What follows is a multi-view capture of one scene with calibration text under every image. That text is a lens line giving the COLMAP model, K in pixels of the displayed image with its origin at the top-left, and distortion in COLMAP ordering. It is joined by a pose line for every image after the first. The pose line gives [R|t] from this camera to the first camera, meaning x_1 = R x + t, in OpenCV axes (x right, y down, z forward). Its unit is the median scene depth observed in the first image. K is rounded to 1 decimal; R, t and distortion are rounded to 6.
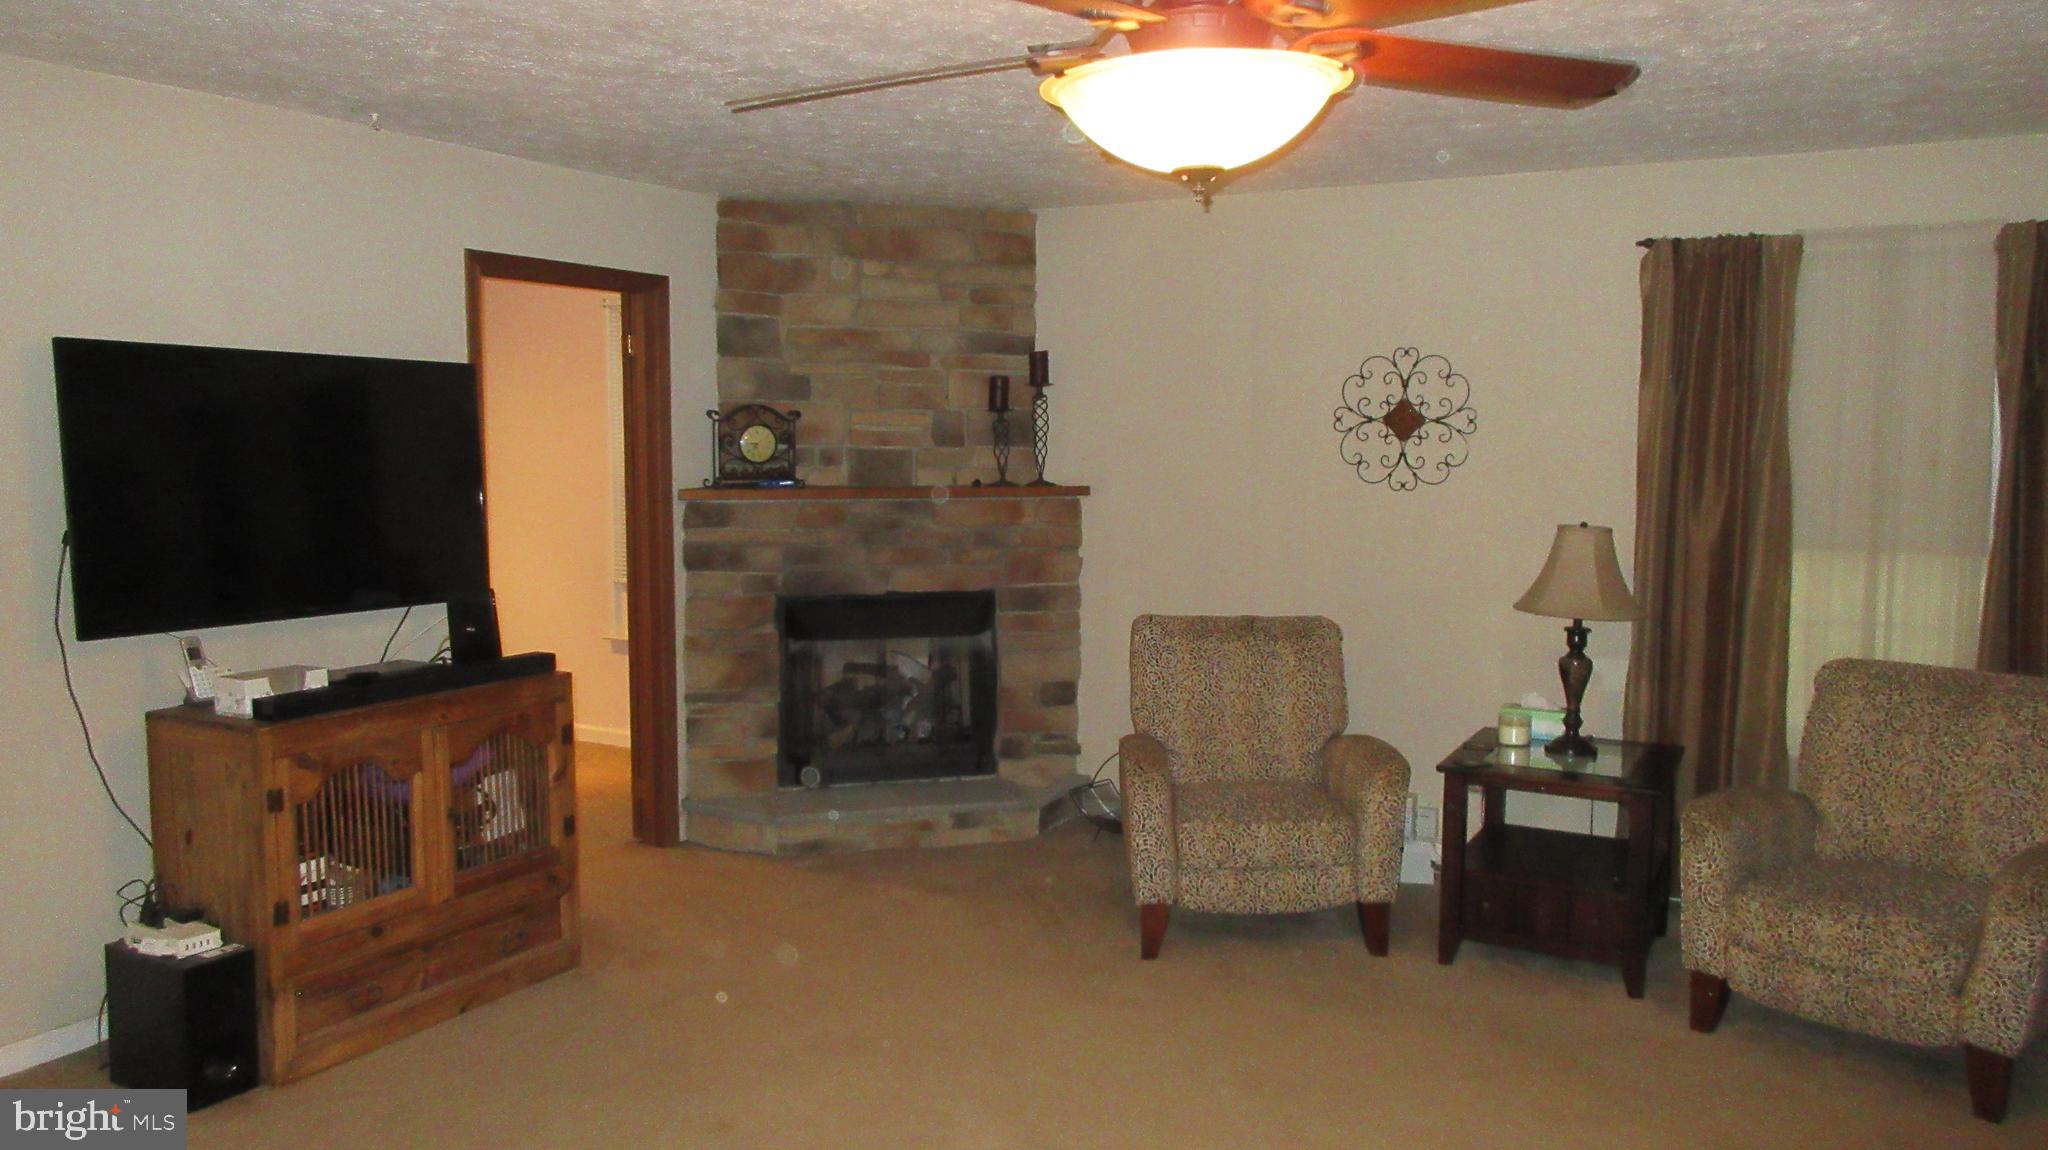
lens RADIAL K [[1519.2, 0, 1027.9], [0, 1519.2, 580.2], [0, 0, 1]] dist [0.005005, 0.004160]
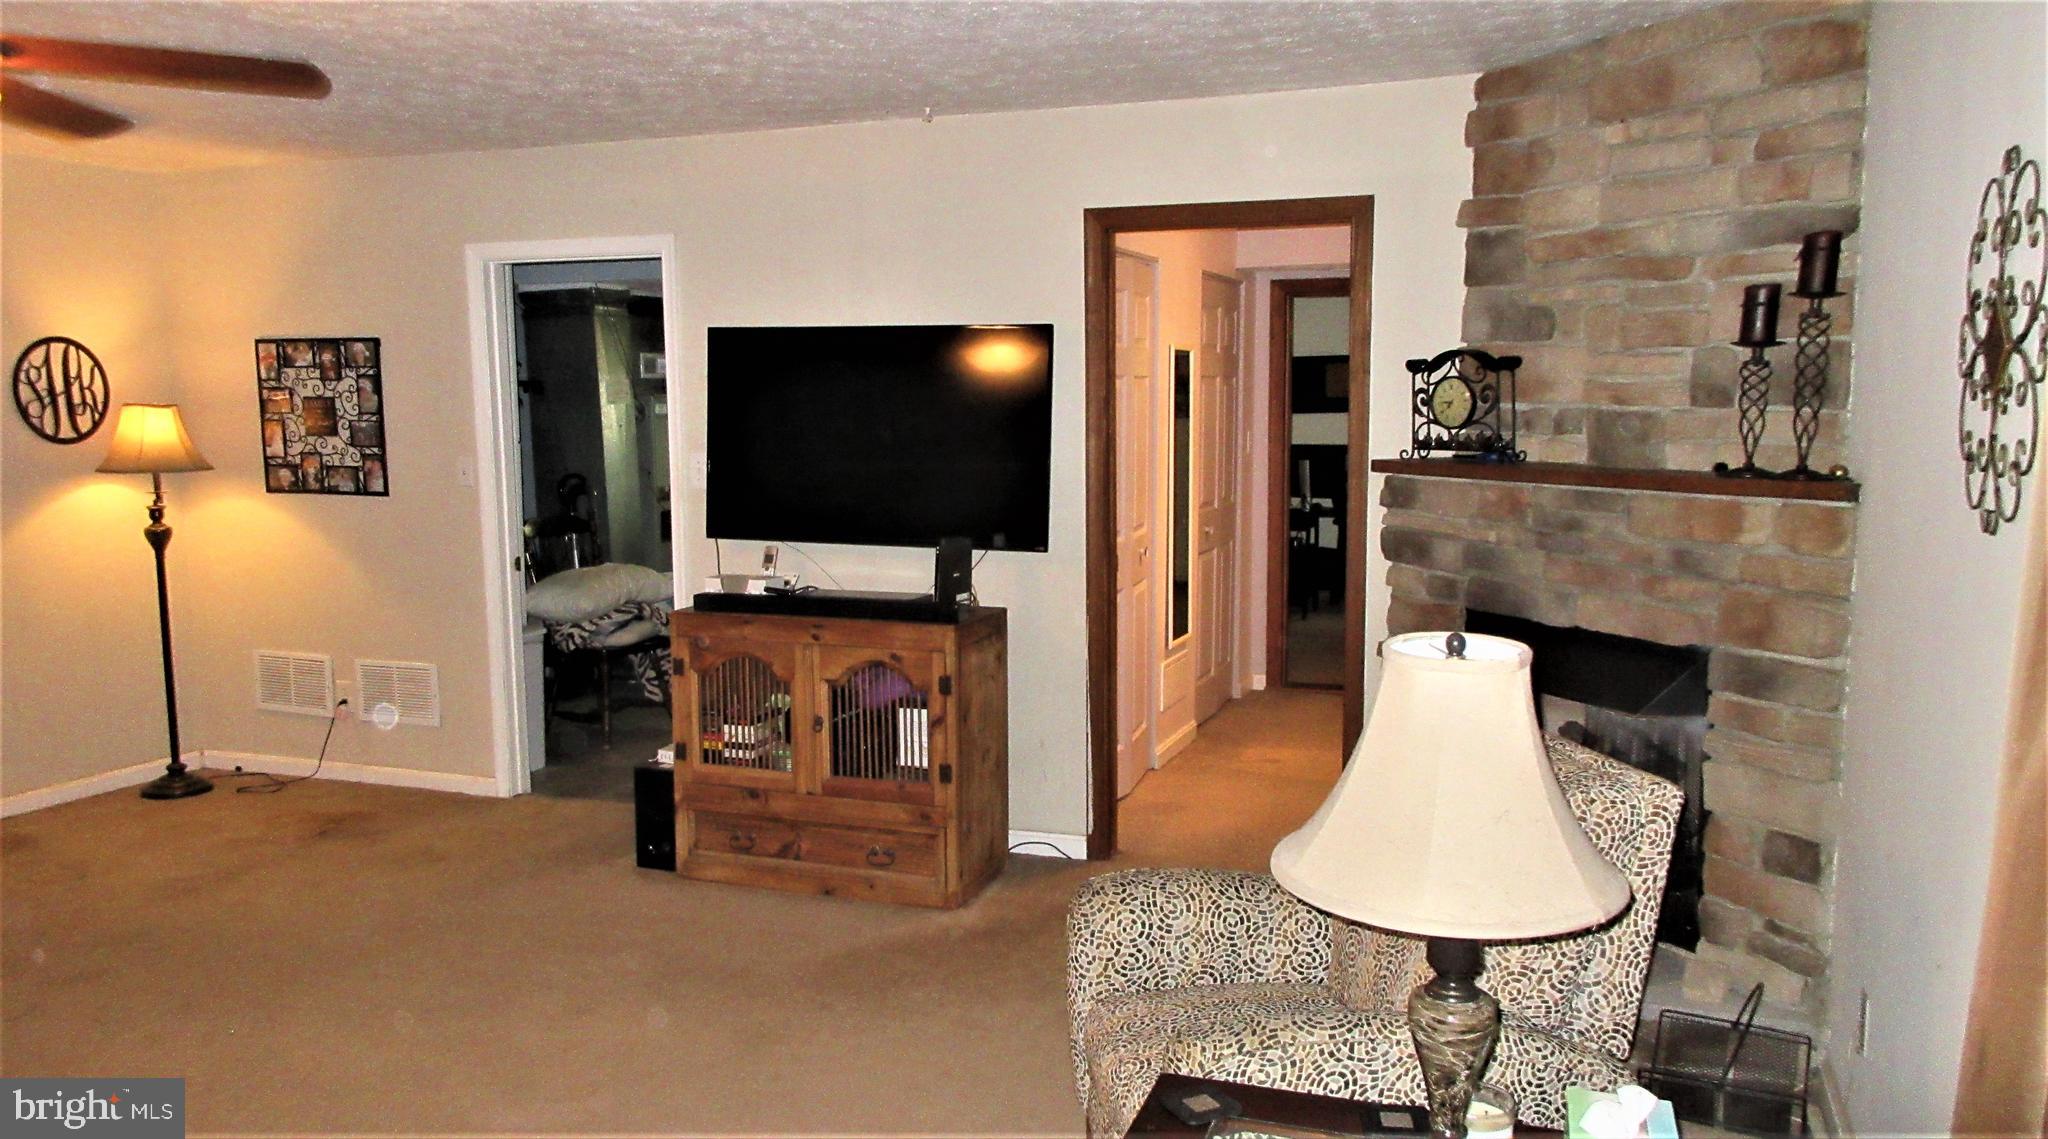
lens RADIAL K [[1576.9, 0, 1021.6], [0, 1576.9, 611.8], [0, 0, 1]] dist [0.003310, 0.001153]
pose [[0.142751, 0.131856, -0.980936, 0.546262], [-0.088843, 0.988793, 0.119984, -0.059175], [0.985763, 0.070021, 0.152866, 0.646819]]
